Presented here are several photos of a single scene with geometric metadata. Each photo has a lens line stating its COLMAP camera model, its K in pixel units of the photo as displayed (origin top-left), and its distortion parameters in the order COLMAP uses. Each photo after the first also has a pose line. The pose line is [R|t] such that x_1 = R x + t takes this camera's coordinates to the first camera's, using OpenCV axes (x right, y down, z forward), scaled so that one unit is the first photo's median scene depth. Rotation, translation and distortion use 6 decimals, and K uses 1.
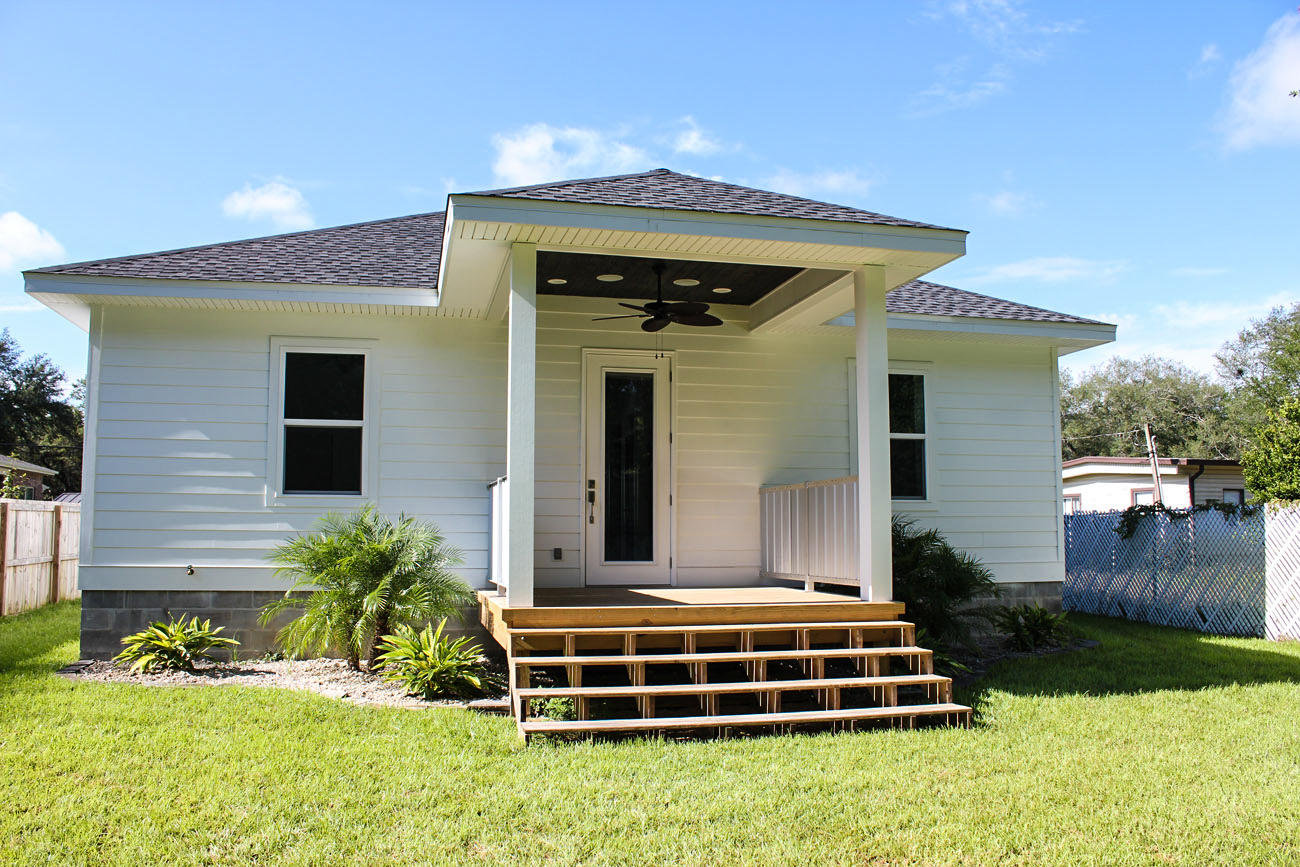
lens RADIAL K [[1075.1, 0, 650.0], [0, 1075.1, 433.5], [0, 0, 1]] dist [-0.142043, 0.112975]
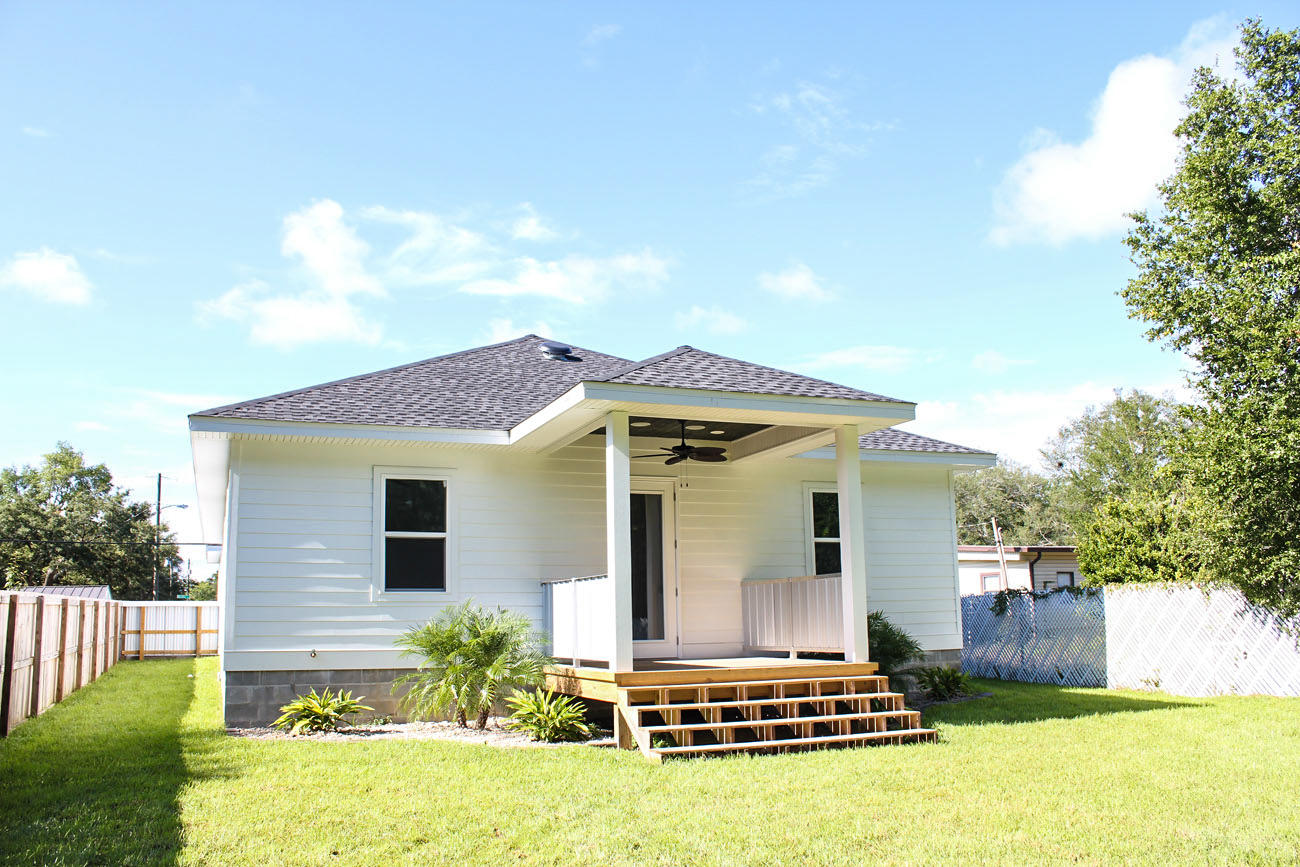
lens RADIAL K [[1075.1, 0, 650.0], [0, 1075.1, 433.5], [0, 0, 1]] dist [-0.142043, 0.112975]
pose [[0.988553, 0.008084, 0.150658, -0.223311], [0.003887, 0.996867, -0.078996, -0.028568], [-0.150825, 0.078677, 0.985425, -0.304781]]
